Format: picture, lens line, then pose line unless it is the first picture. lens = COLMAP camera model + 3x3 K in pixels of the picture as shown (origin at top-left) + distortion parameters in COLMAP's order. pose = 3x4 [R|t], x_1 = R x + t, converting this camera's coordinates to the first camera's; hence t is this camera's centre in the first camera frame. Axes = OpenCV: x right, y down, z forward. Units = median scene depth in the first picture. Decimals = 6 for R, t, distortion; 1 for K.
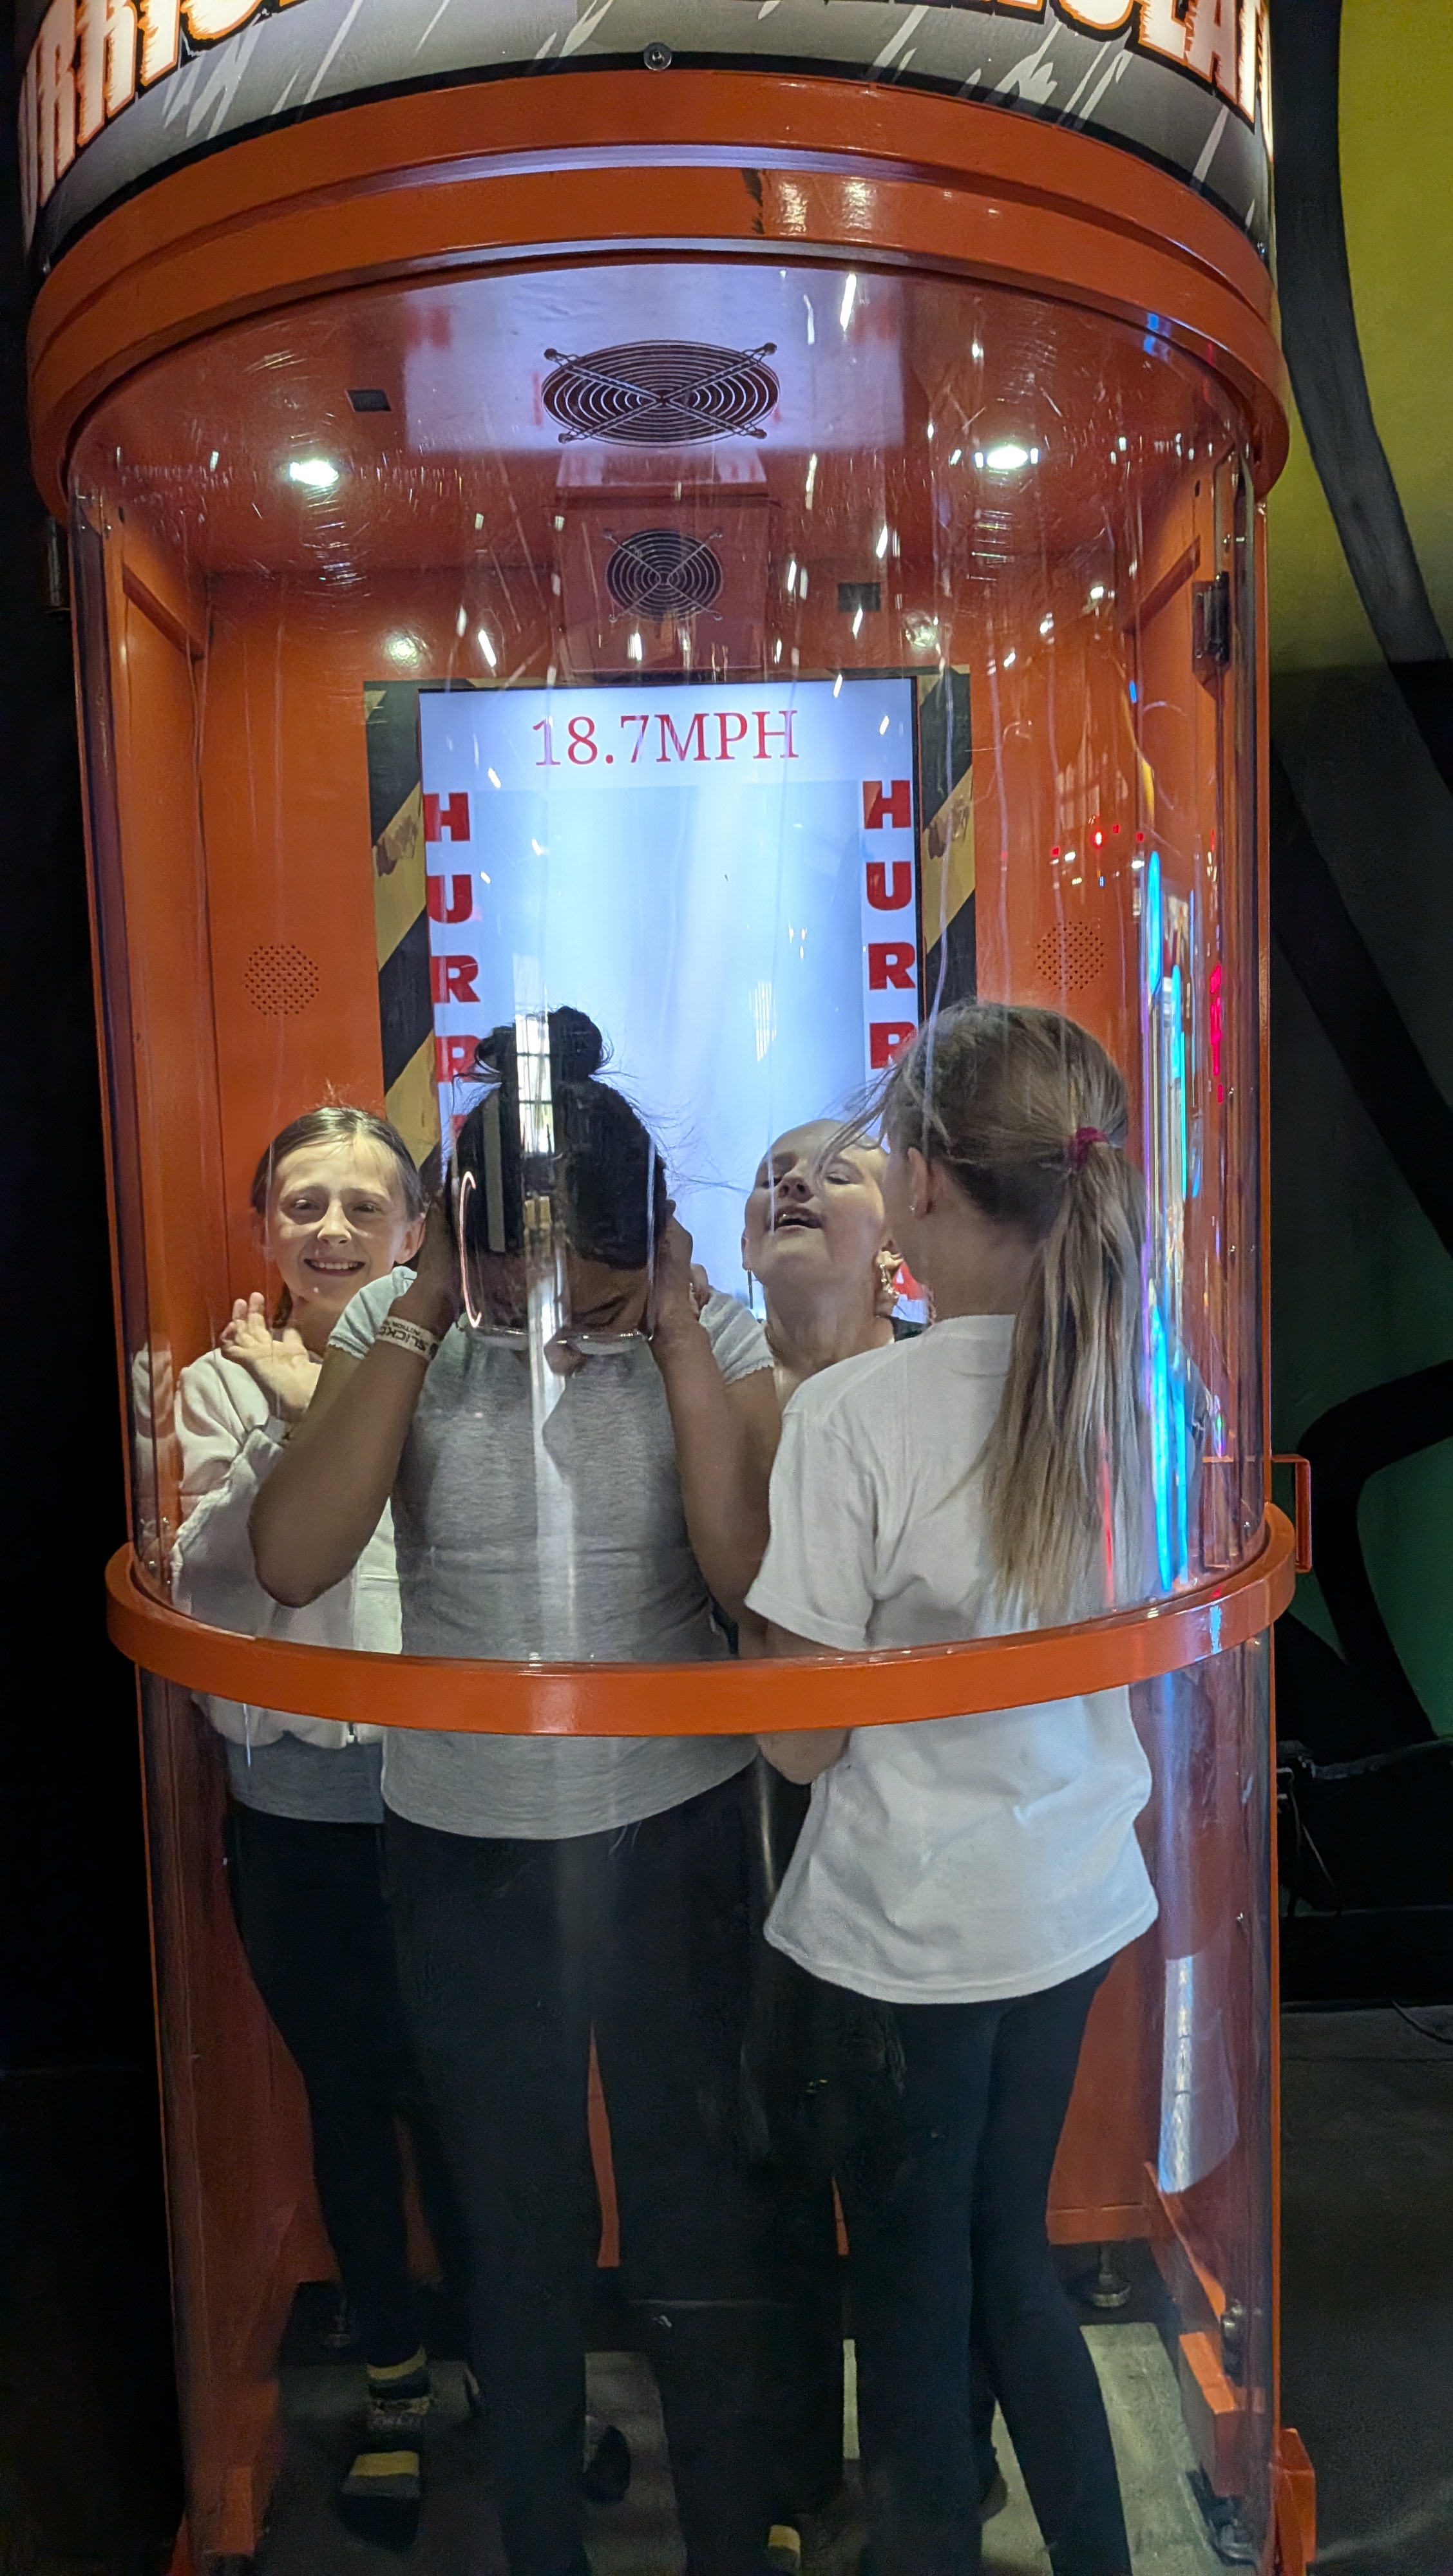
lens RADIAL K [[1926.8, 0, 740.8], [0, 1926.8, 1296.7], [0, 0, 1]] dist [0.032554, -0.095660]
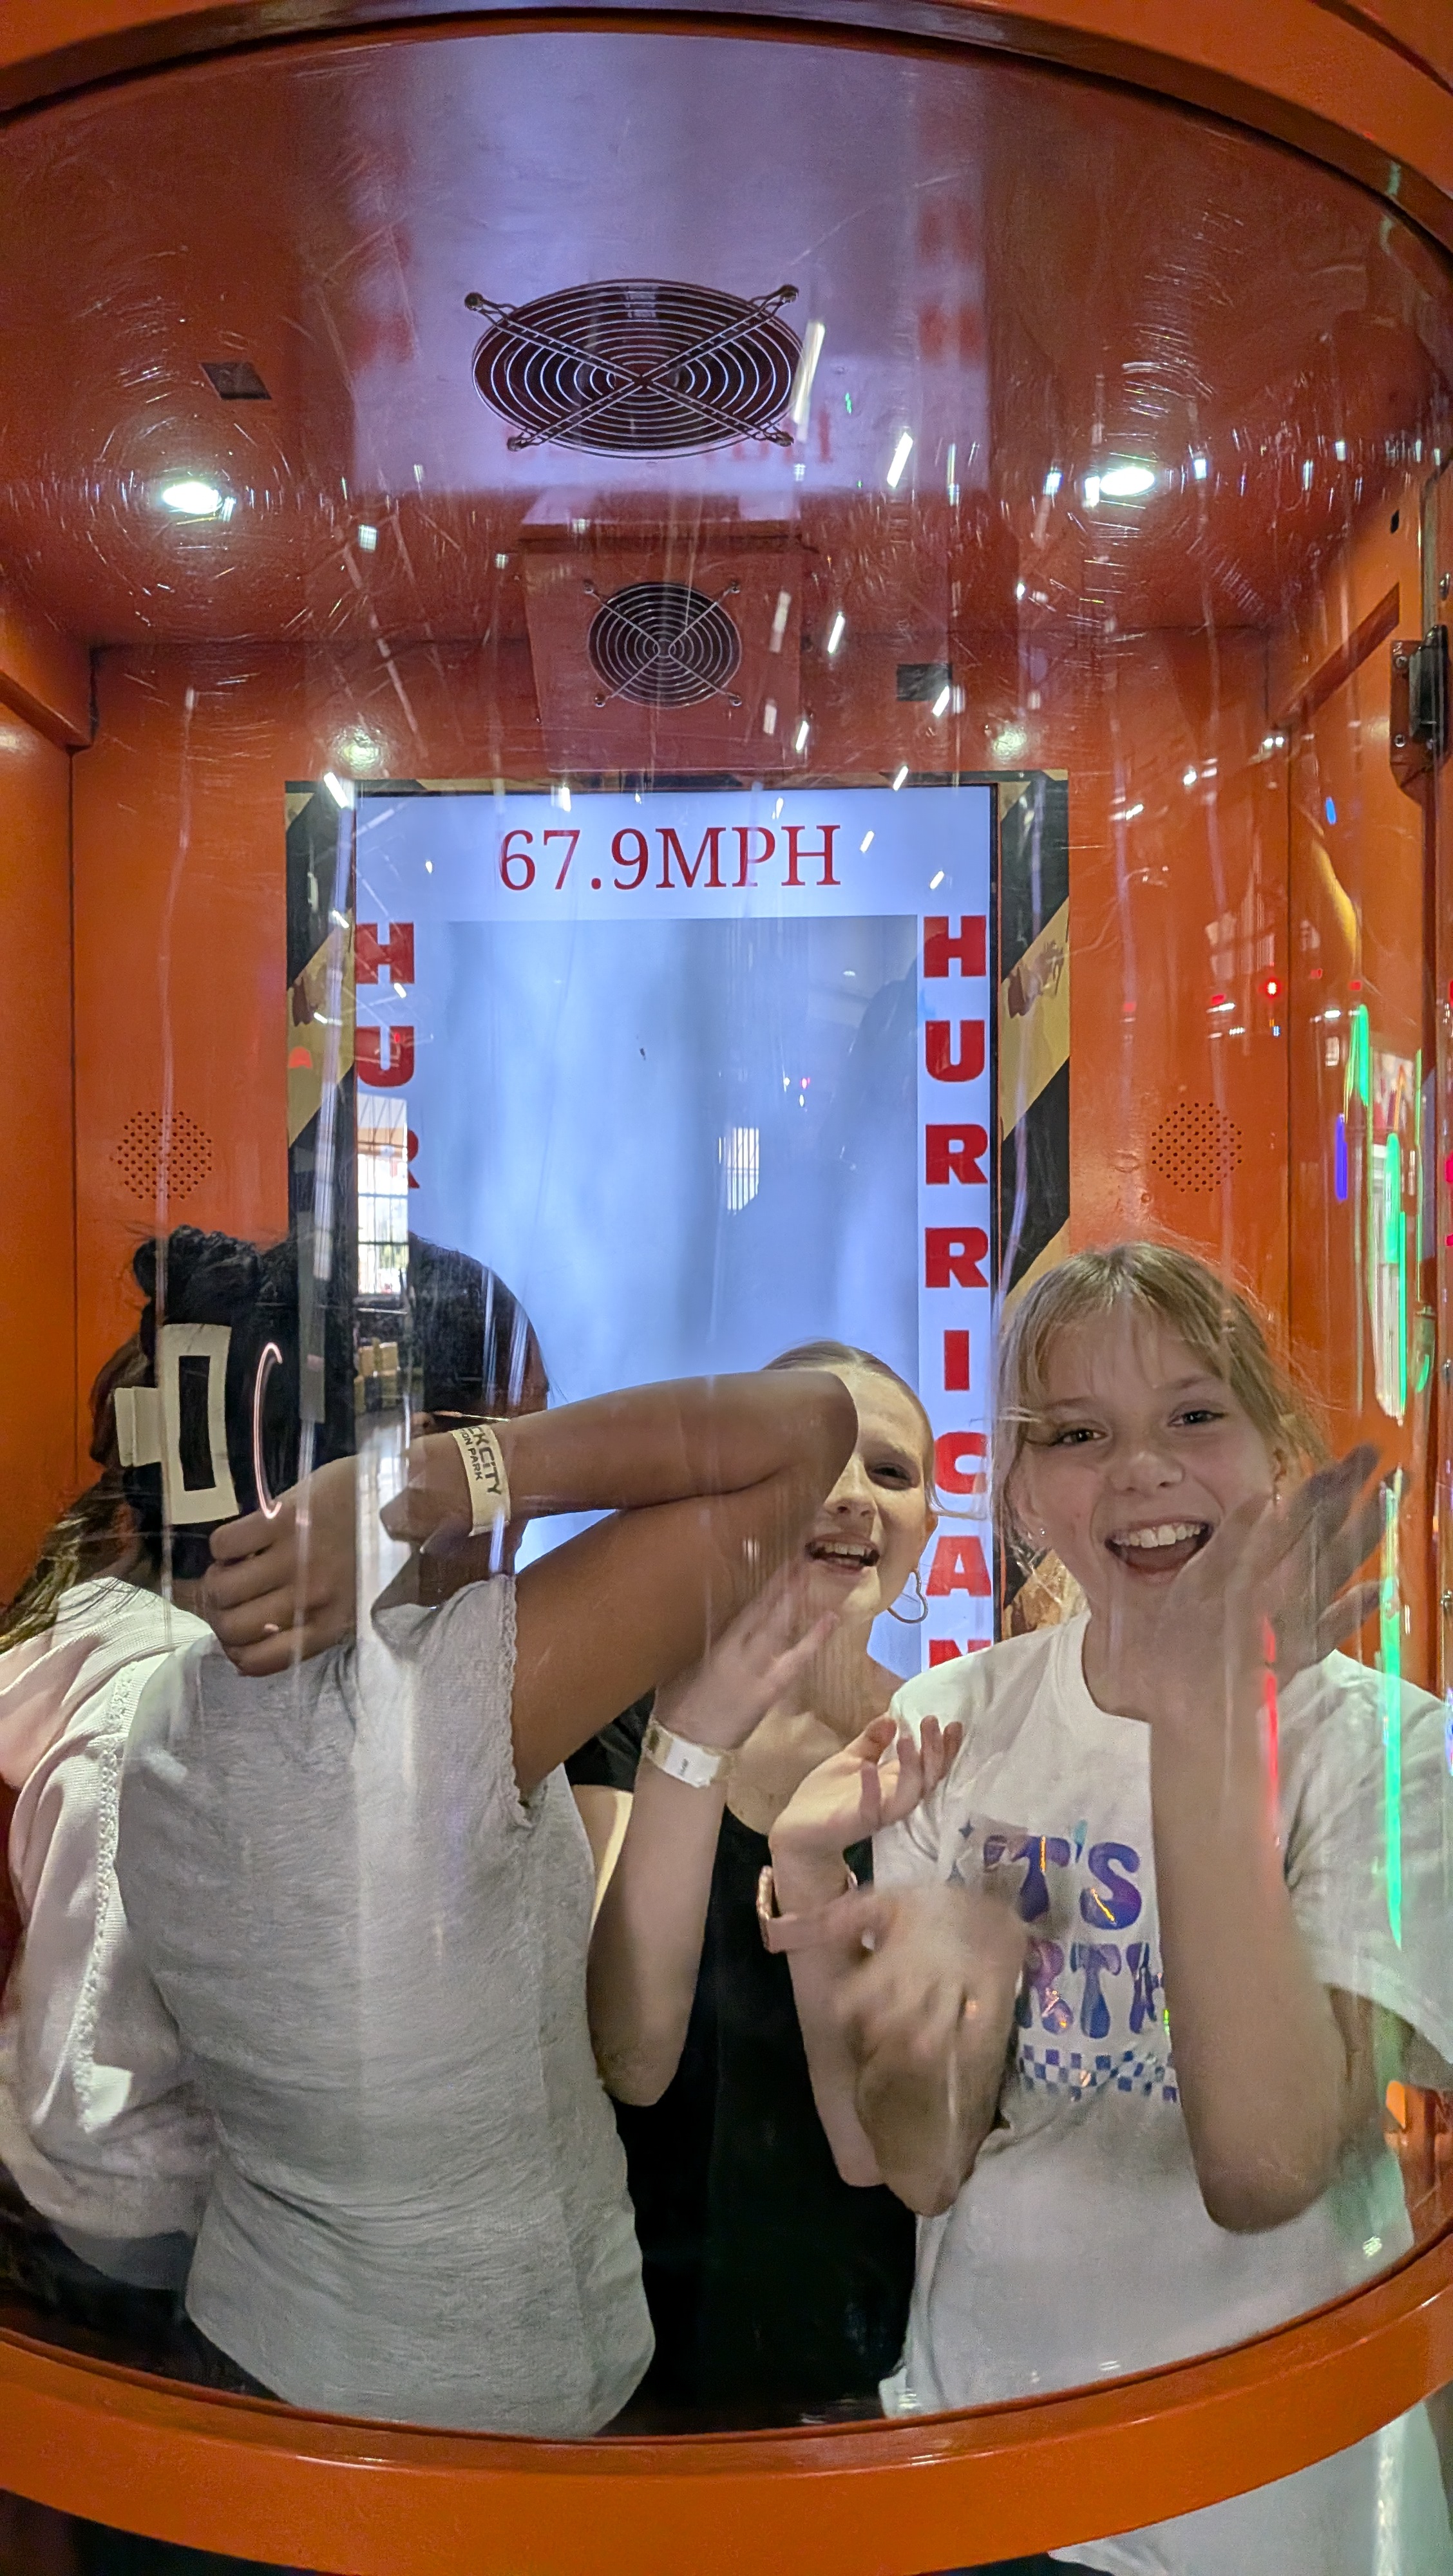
lens RADIAL K [[1926.8, 0, 698.1], [0, 1926.8, 1279.6], [0, 0, 1]] dist [0.032554, -0.095660]
pose [[0.997488, 0.030148, -0.064094, 0.027451], [-0.035288, 0.996119, -0.080633, -0.058414], [0.061415, 0.082692, 0.994681, 0.244011]]
